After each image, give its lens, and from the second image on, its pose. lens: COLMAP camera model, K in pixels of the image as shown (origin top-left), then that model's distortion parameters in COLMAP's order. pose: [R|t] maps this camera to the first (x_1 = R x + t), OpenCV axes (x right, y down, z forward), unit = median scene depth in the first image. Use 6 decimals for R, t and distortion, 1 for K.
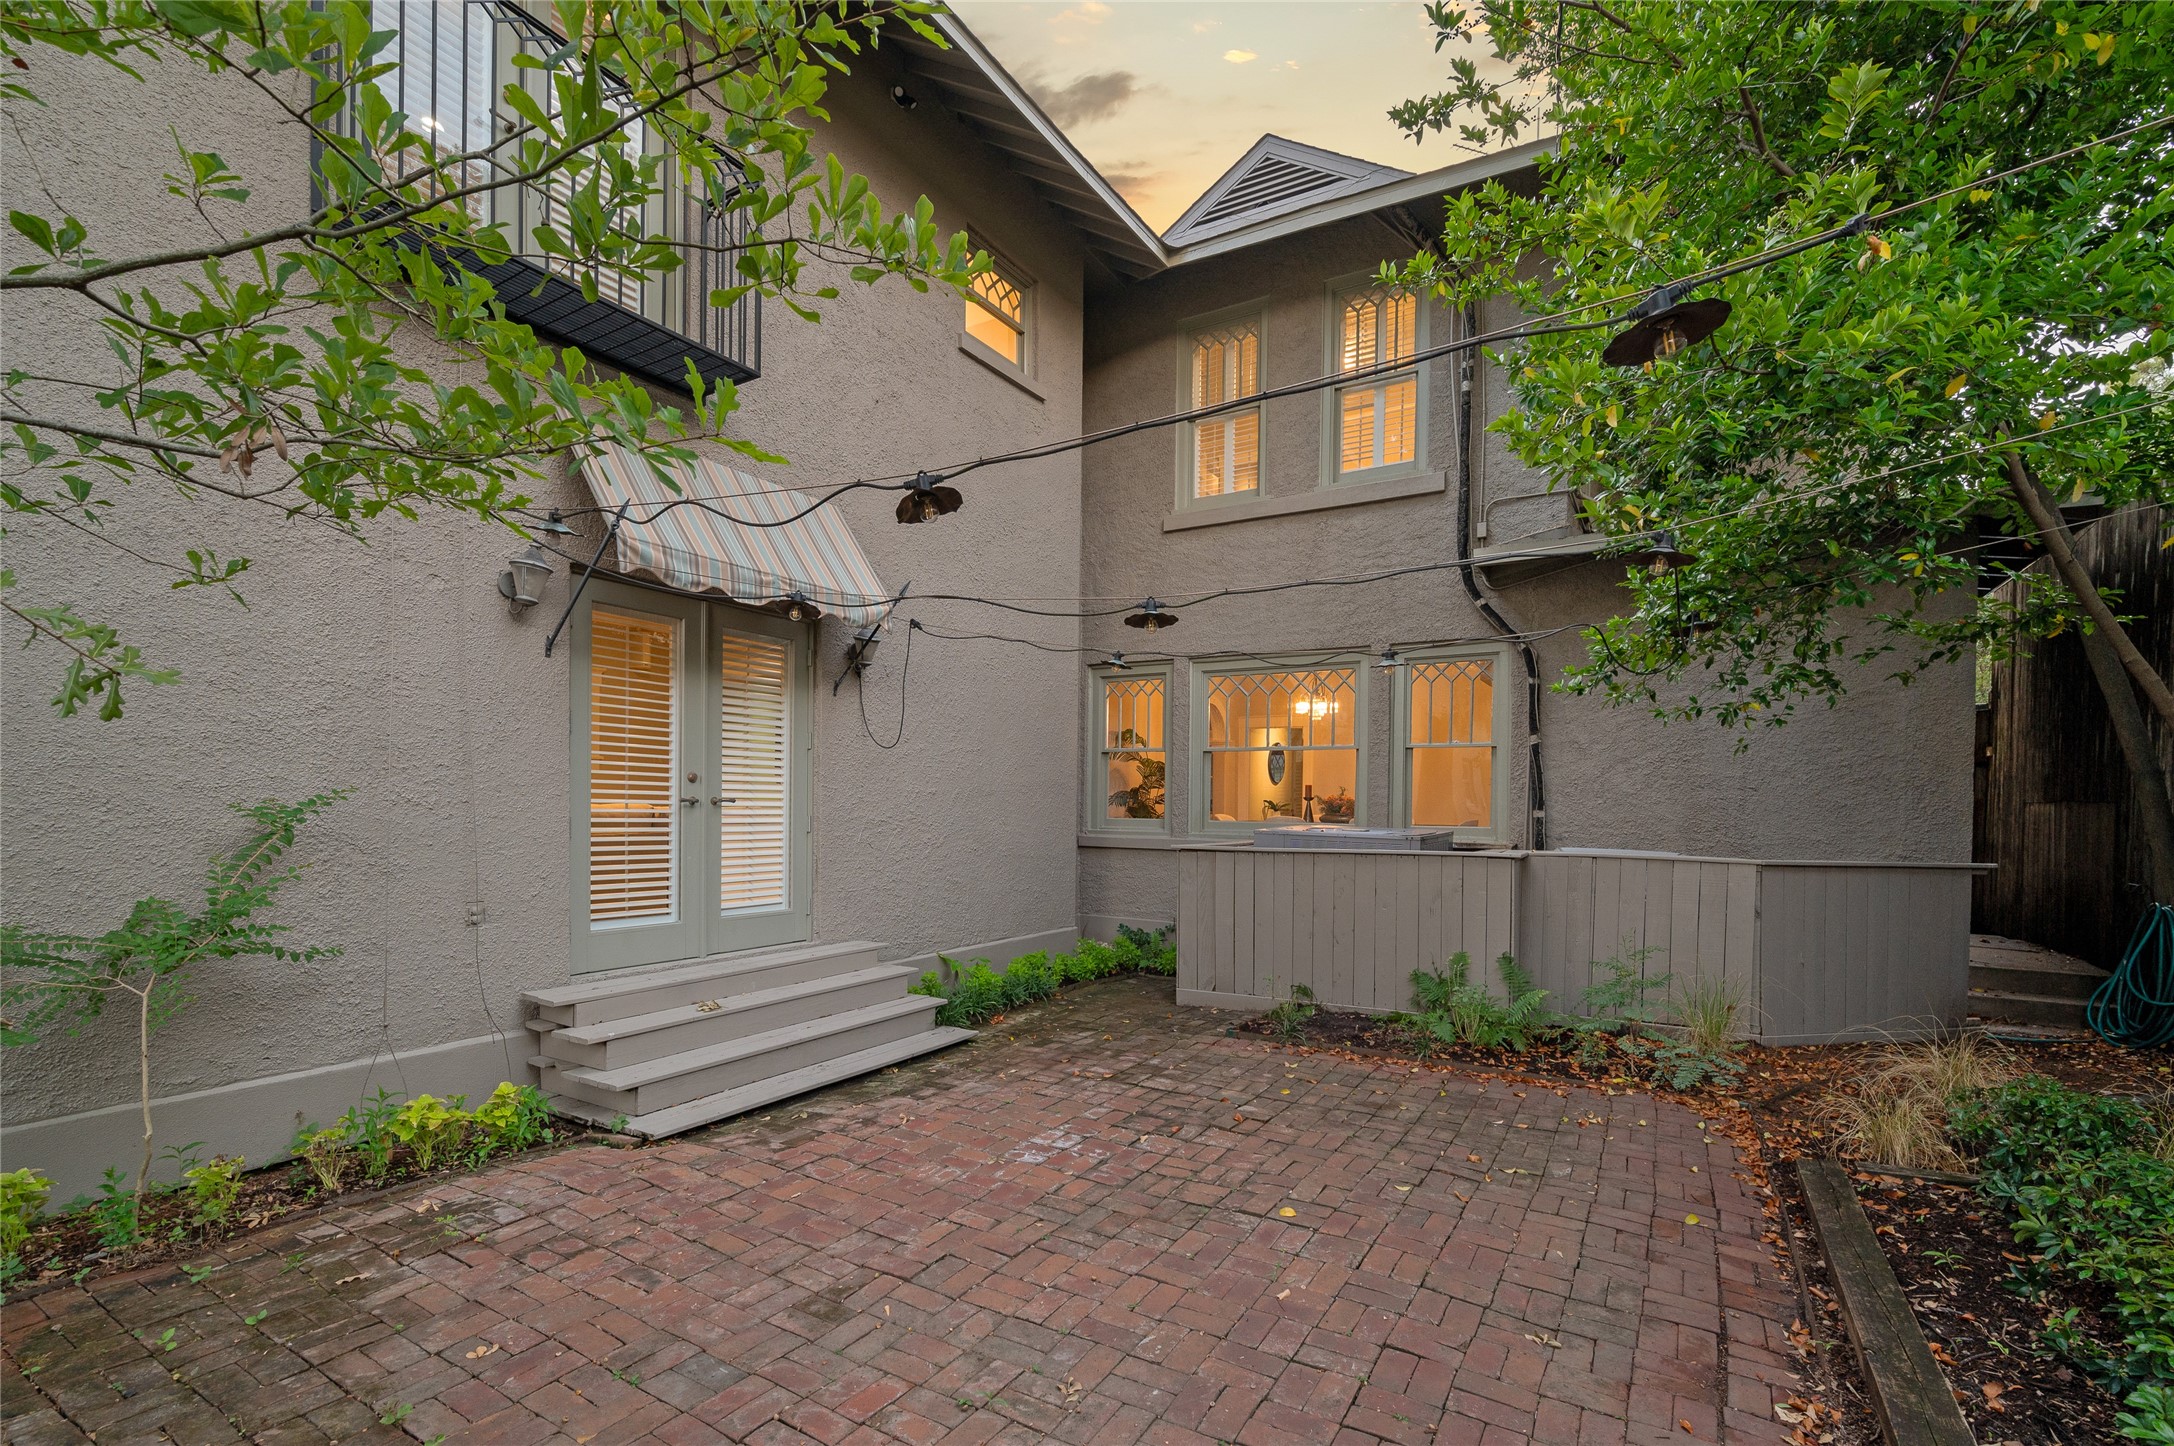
lens RADIAL K [[965.7, 0, 1088.4], [0, 965.7, 811.0], [0, 0, 1]] dist [-0.001199, -0.000165]
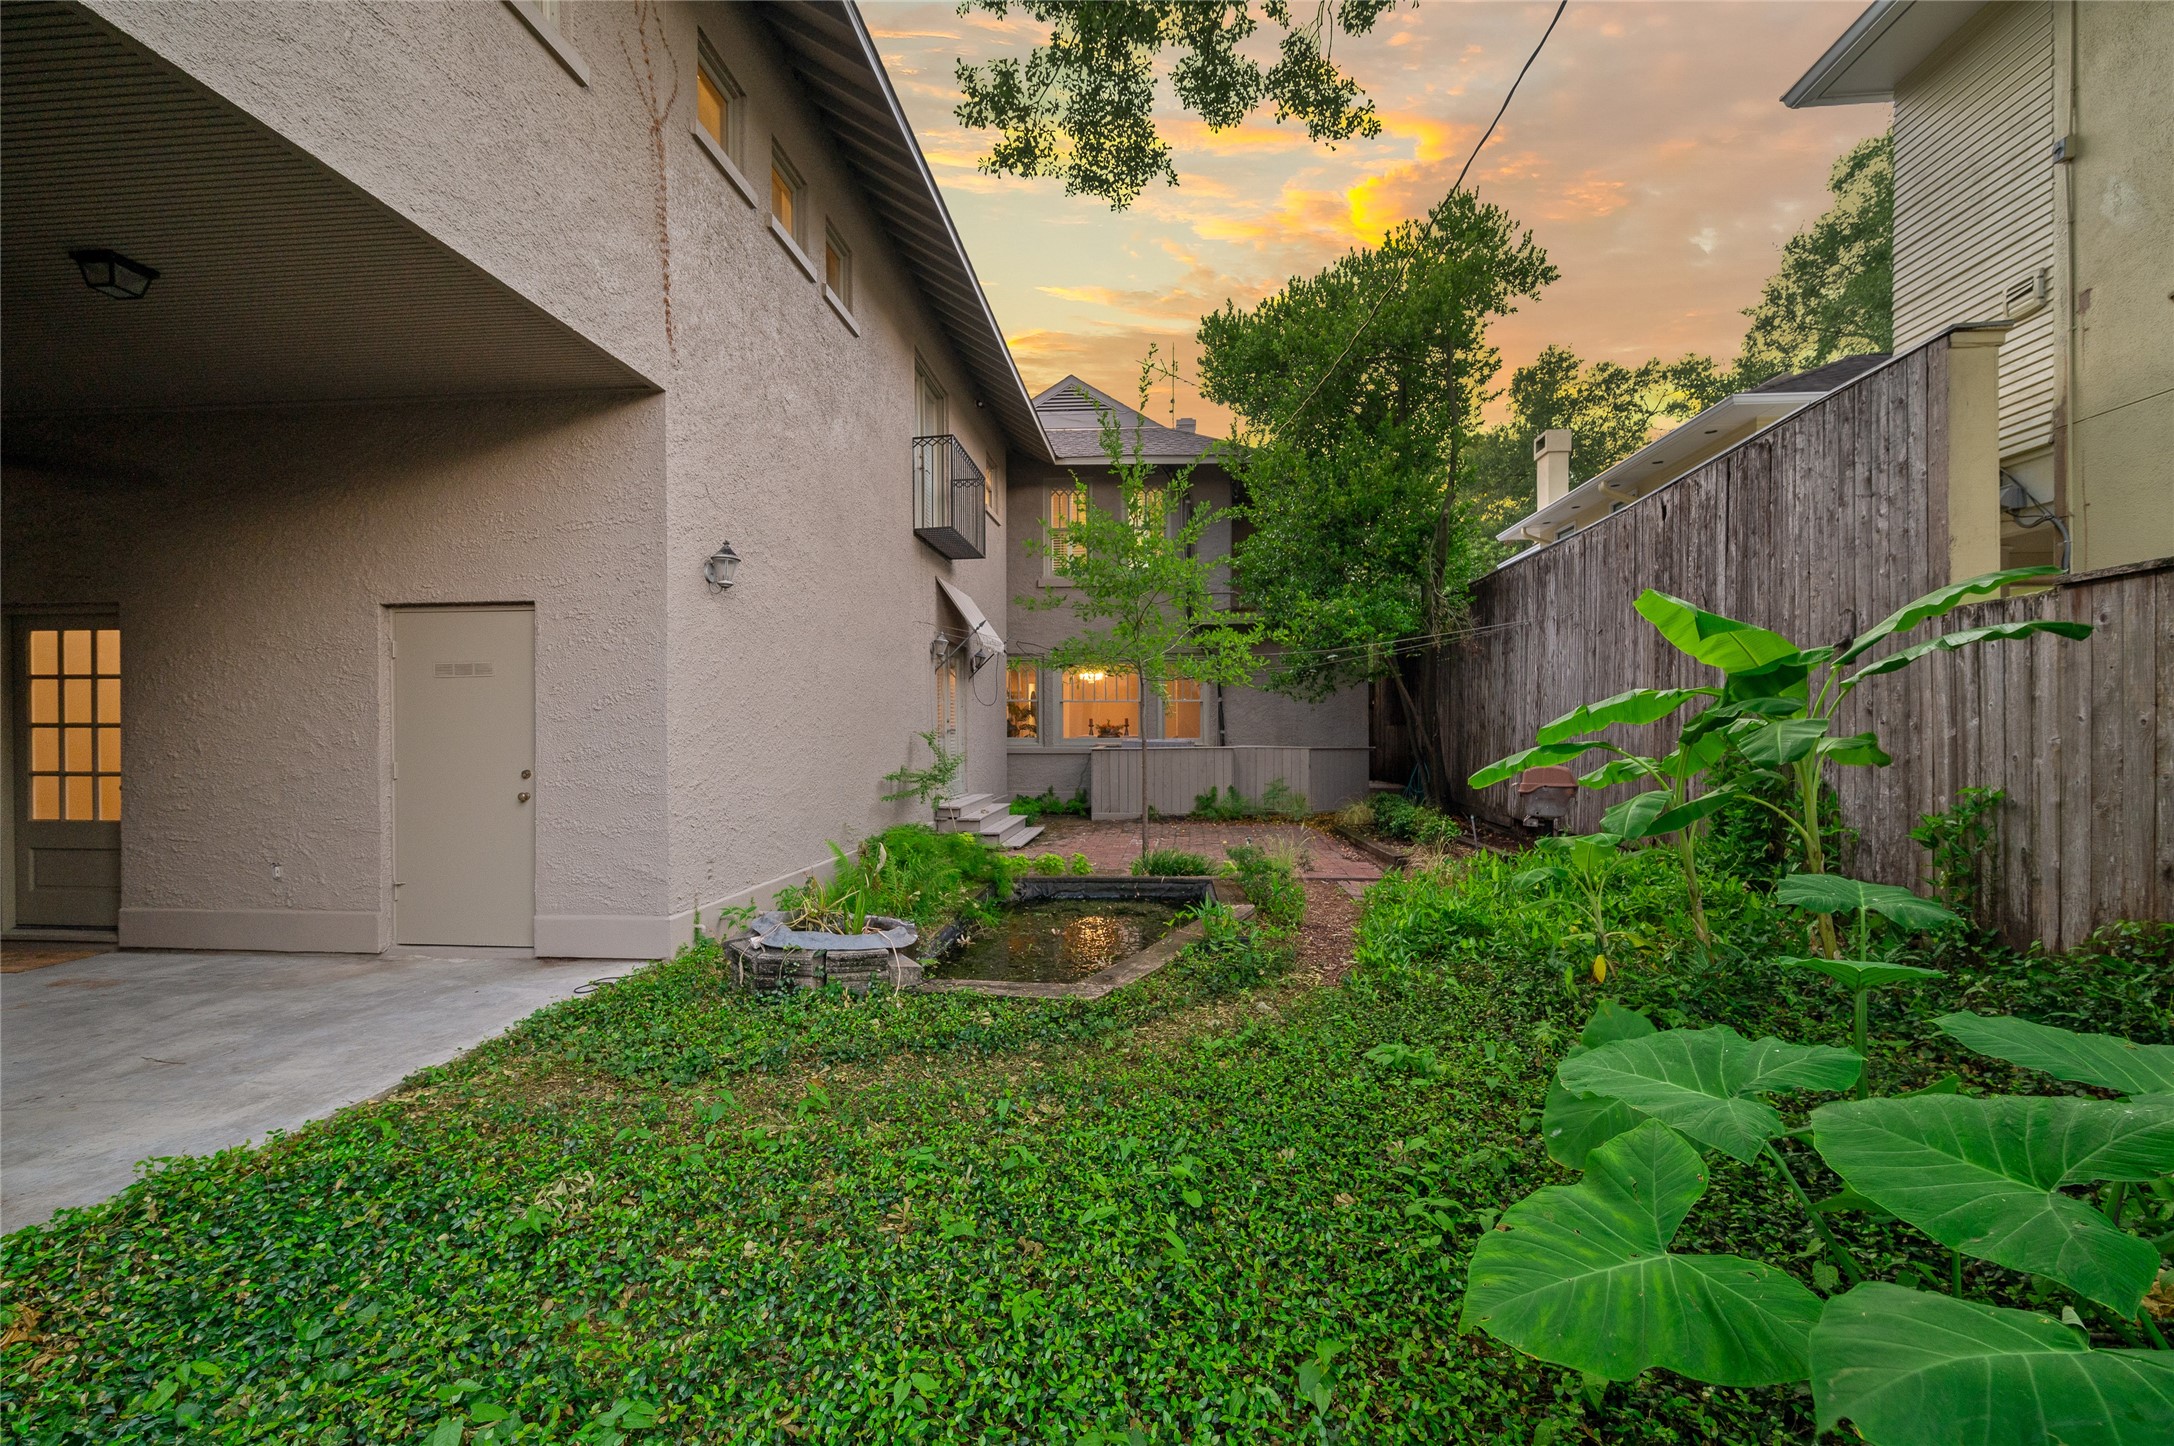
lens RADIAL K [[949.9, 0, 1087.0], [0, 949.9, 723.0], [0, 0, 1]] dist [-0.000173, -0.000018]
pose [[0.897783, -0.011041, 0.440299, -0.868544], [0.016997, 0.999810, -0.009586, -0.001770], [-0.440110, 0.016090, 0.897800, -0.938605]]
